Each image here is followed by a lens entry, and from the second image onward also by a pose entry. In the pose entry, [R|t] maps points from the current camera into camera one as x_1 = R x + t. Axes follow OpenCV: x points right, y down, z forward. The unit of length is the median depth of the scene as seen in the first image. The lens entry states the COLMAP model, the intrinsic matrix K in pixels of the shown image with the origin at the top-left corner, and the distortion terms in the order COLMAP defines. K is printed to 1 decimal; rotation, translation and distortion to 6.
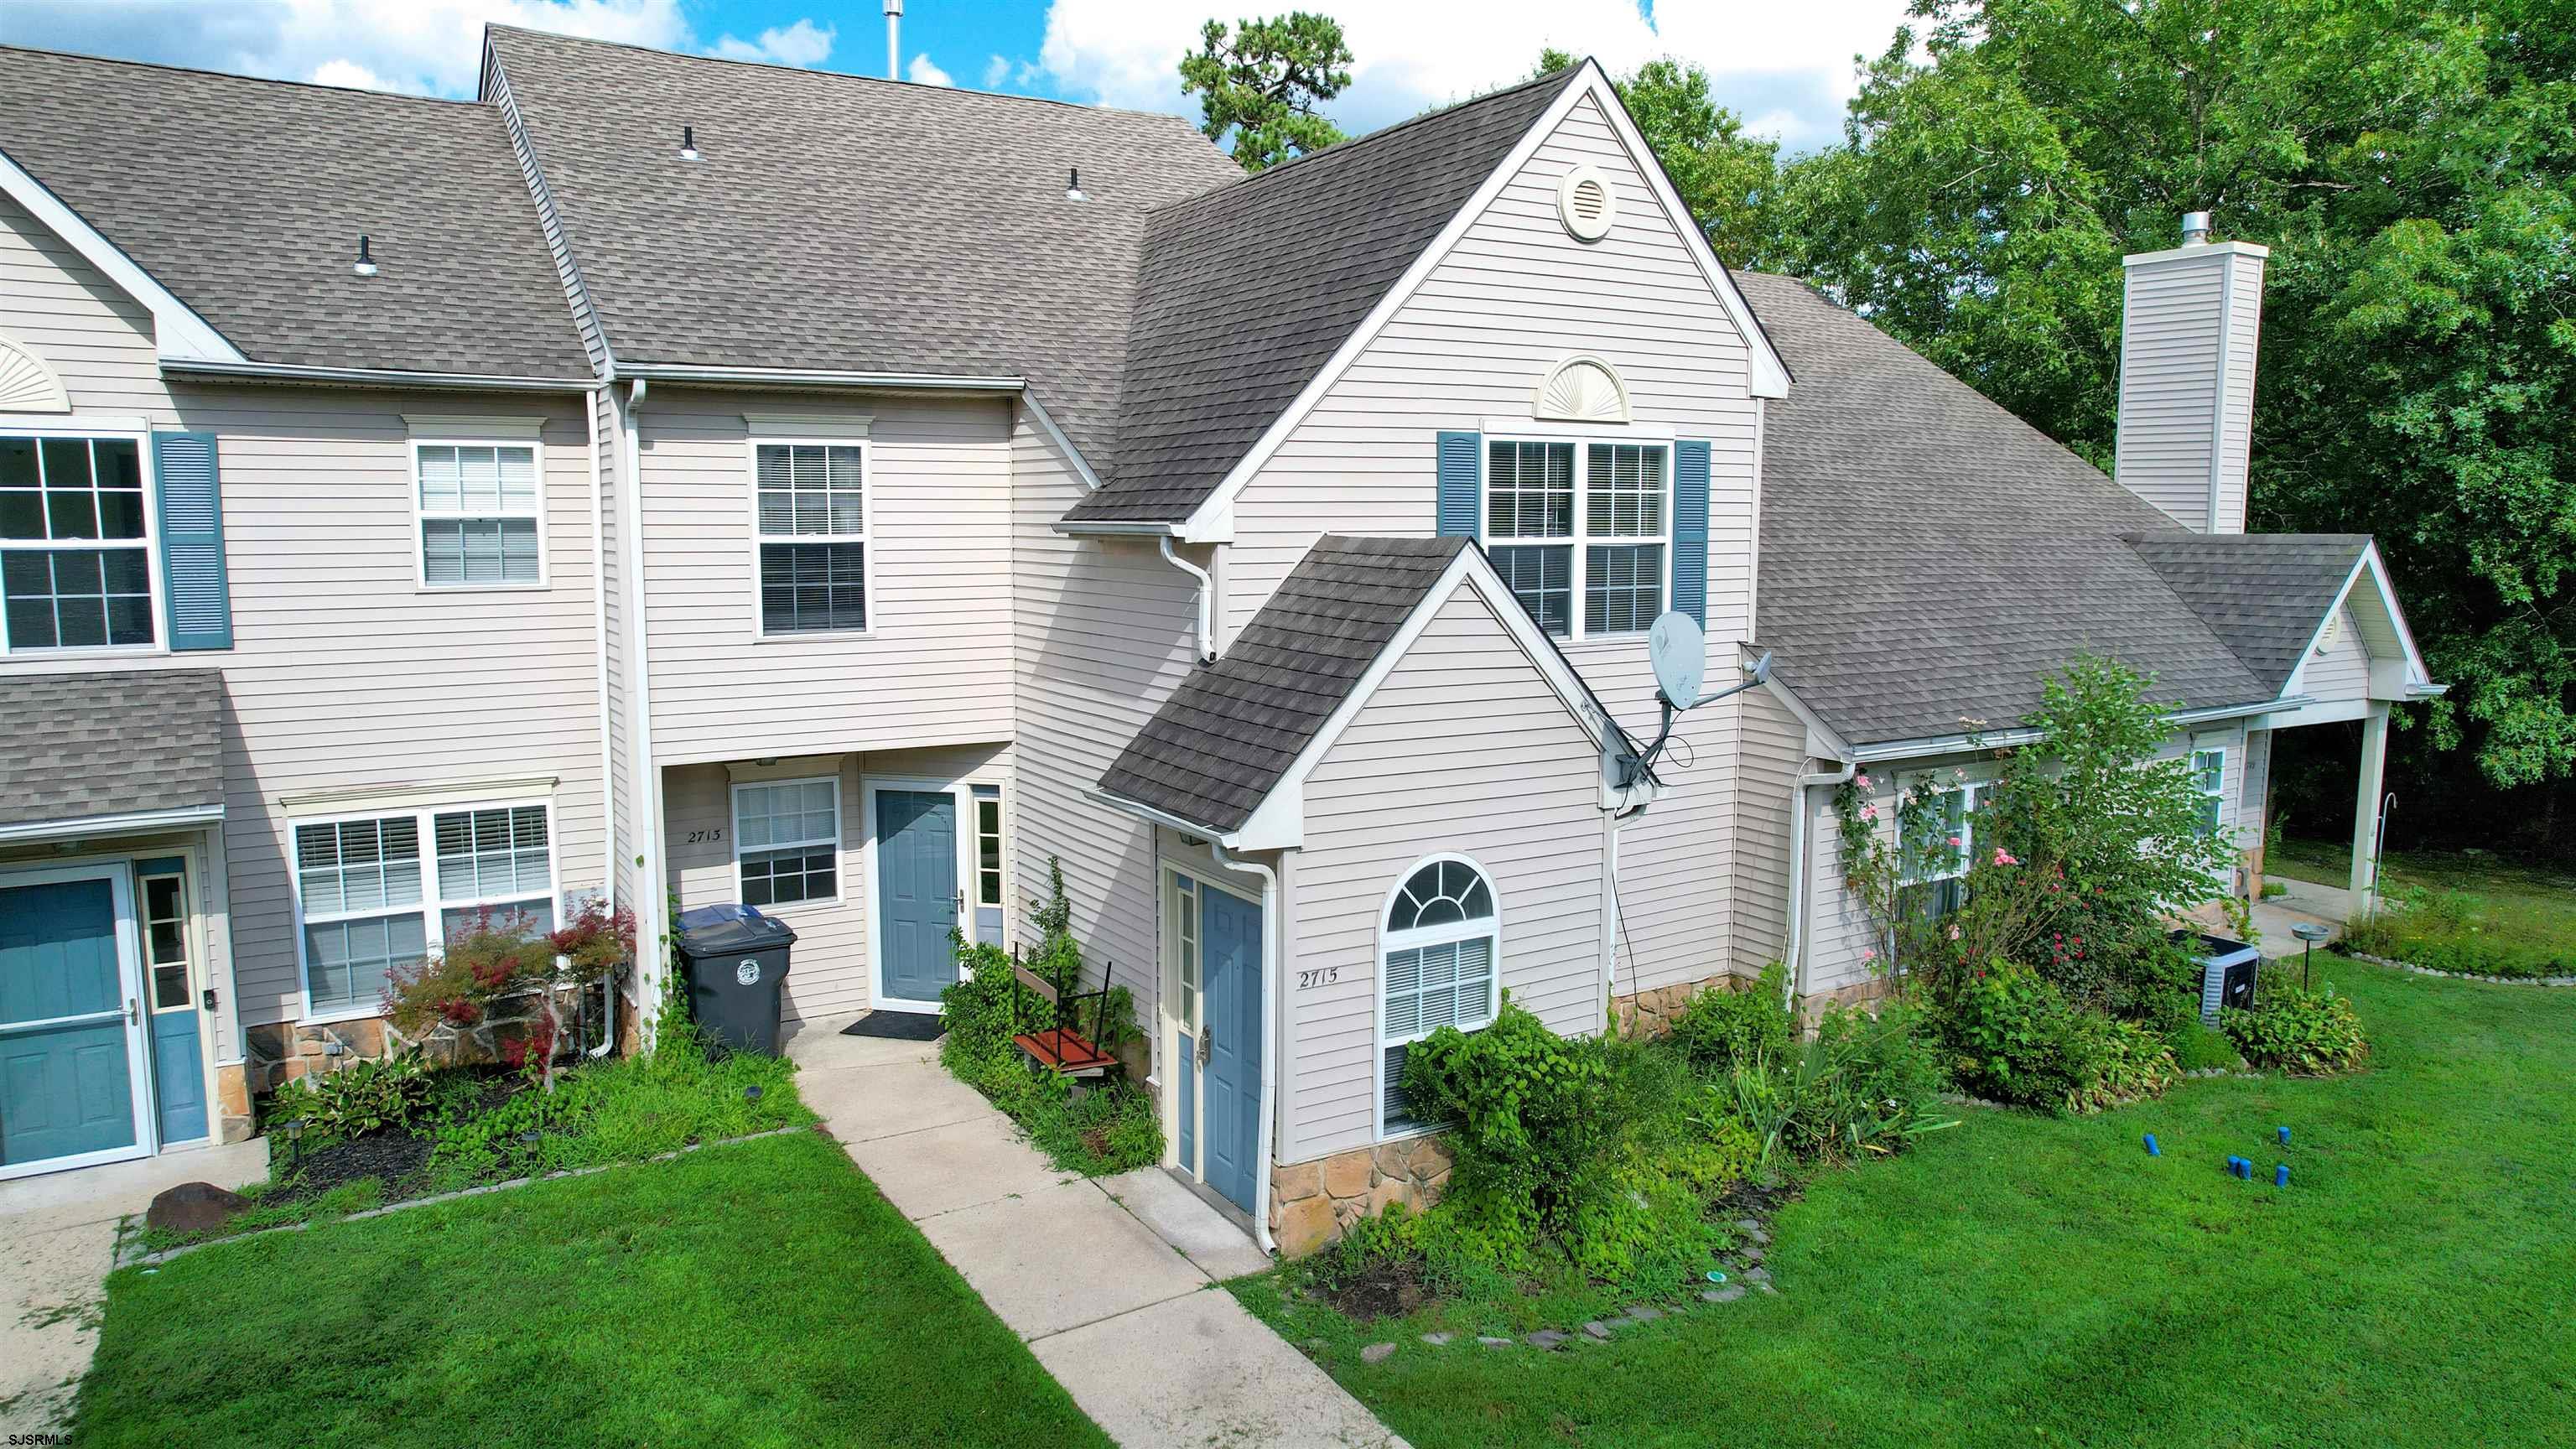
lens RADIAL K [[1655.4, 0, 1288.0], [0, 1655.4, 724.5], [0, 0, 1]] dist [-0.079715, 0.079288]
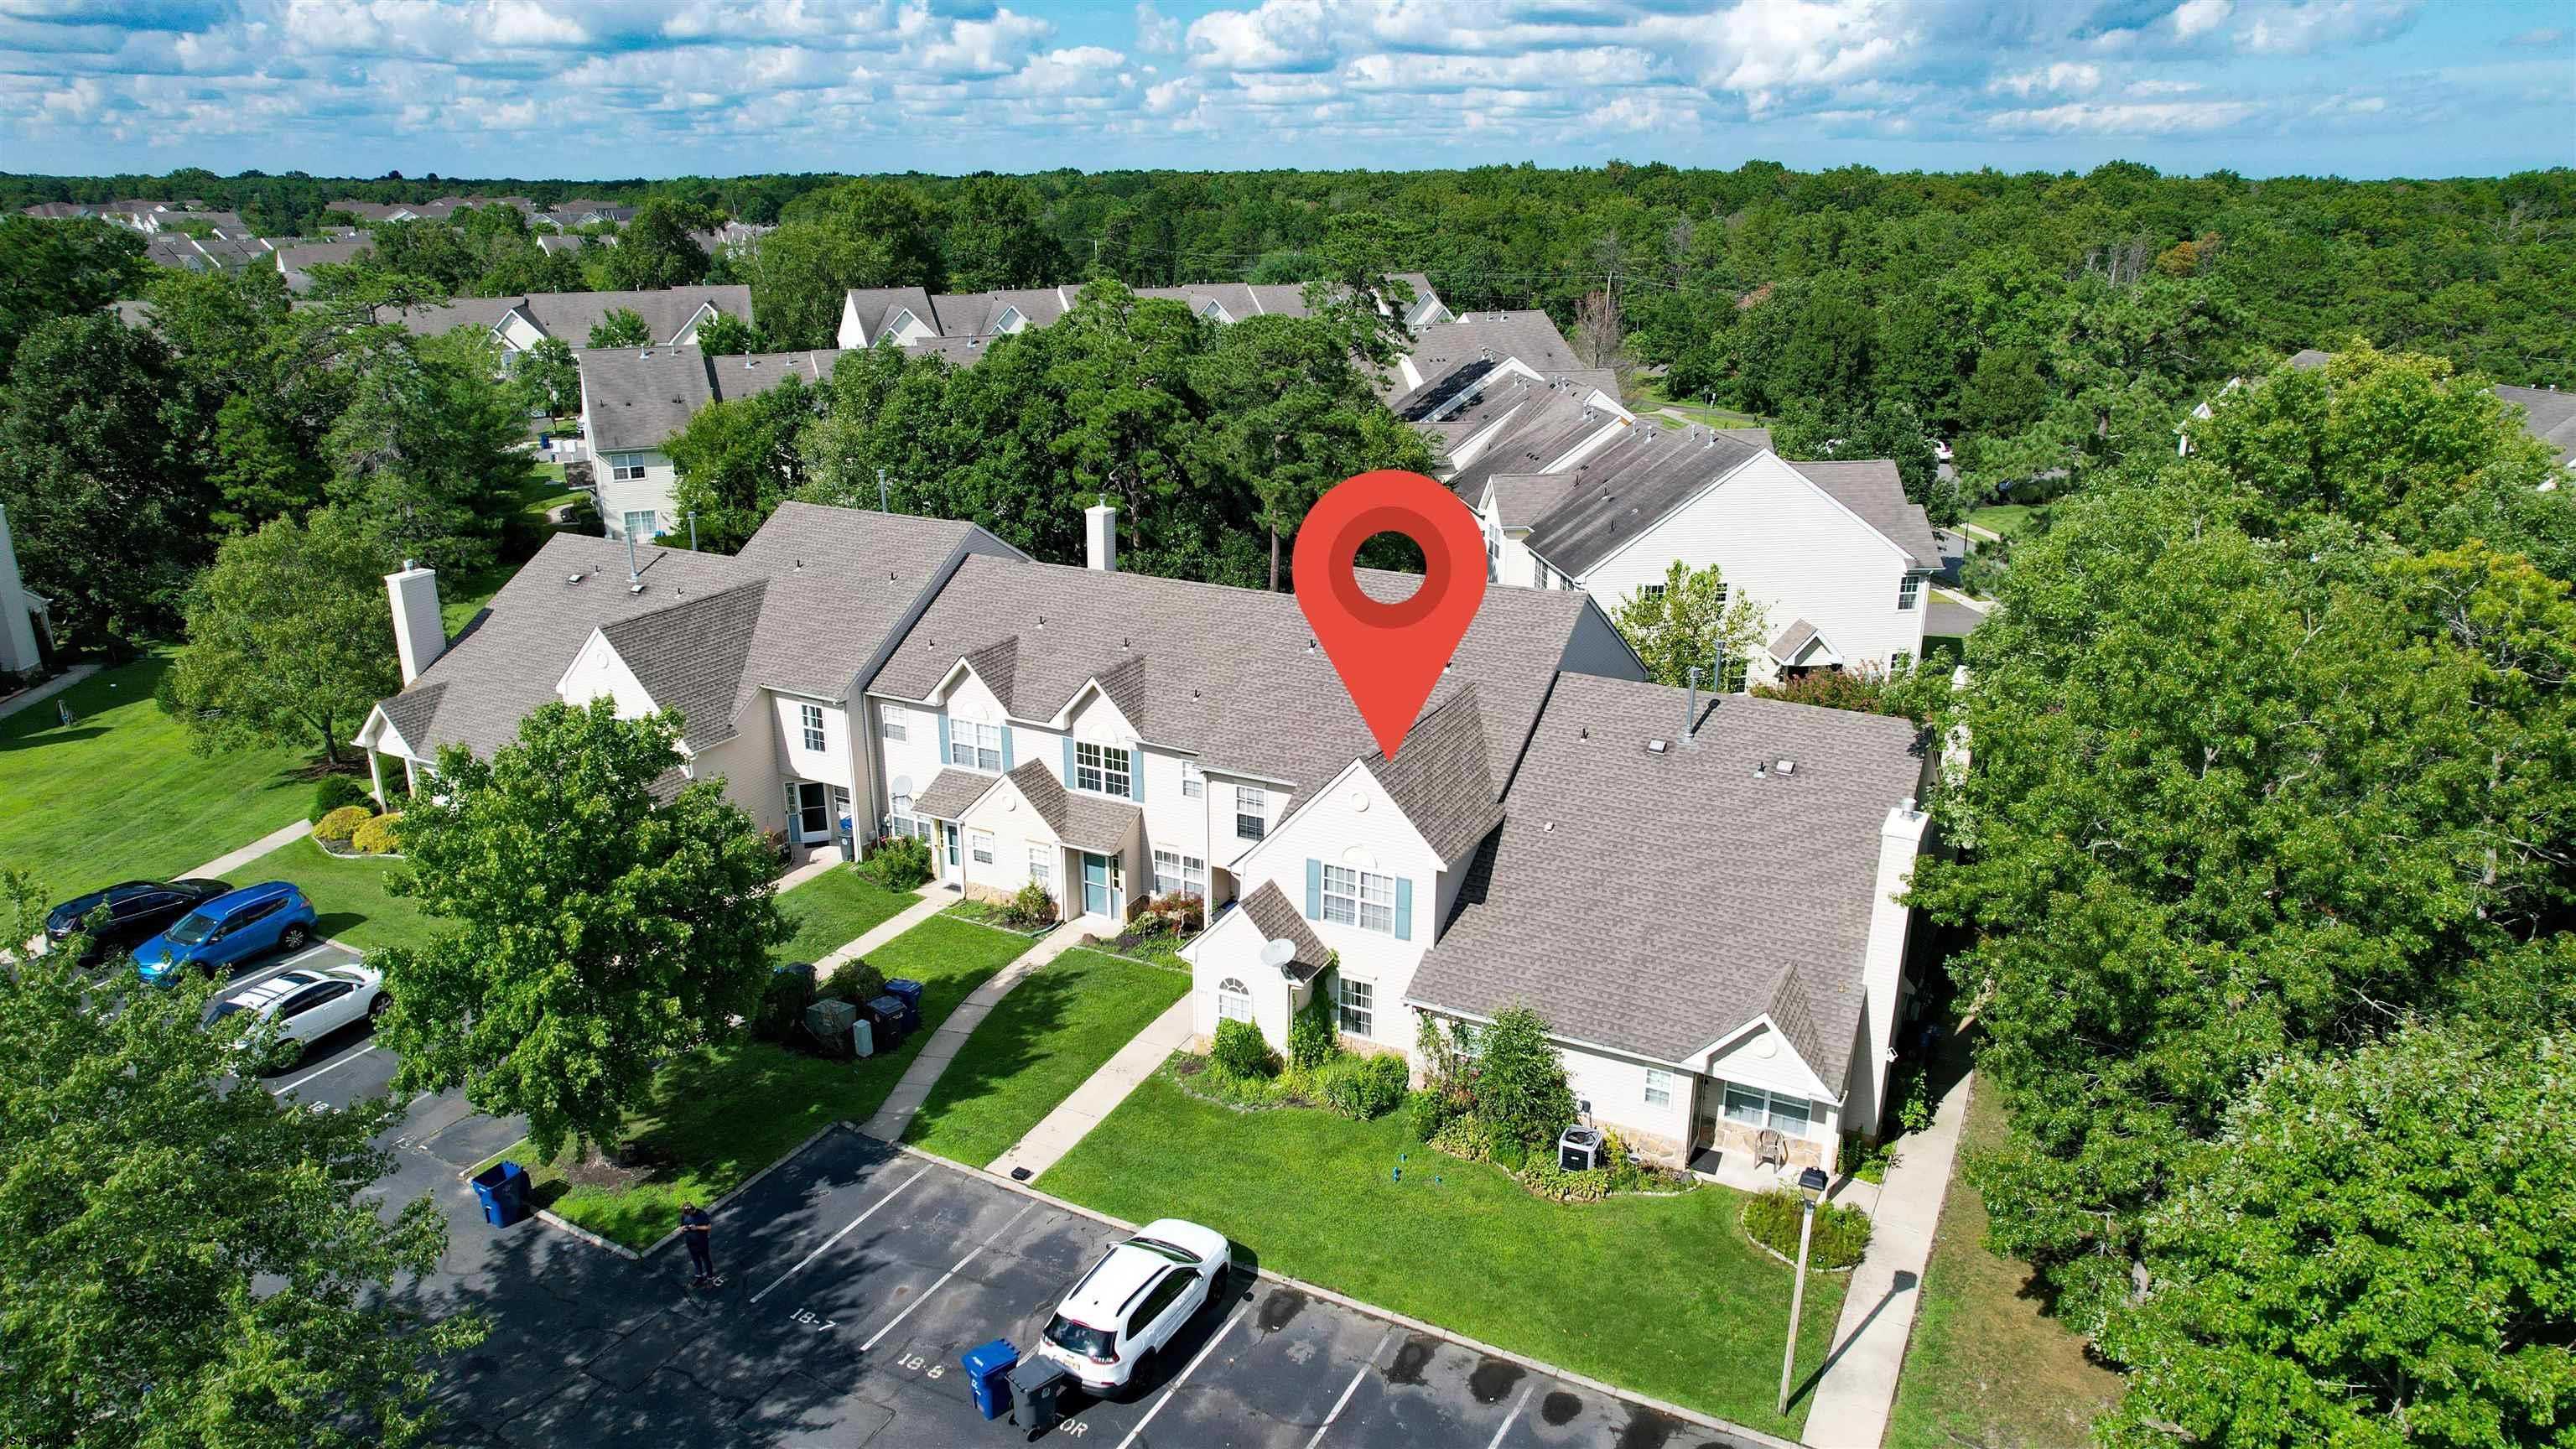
lens RADIAL K [[1655.4, 0, 1288.0], [0, 1655.4, 724.5], [0, 0, 1]] dist [-0.079715, 0.079288]
pose [[0.507085, 0.270476, -0.818356, 2.538545], [-0.109893, 0.962024, 0.249866, -1.178212], [0.854862, -0.036772, 0.517552, -0.689868]]
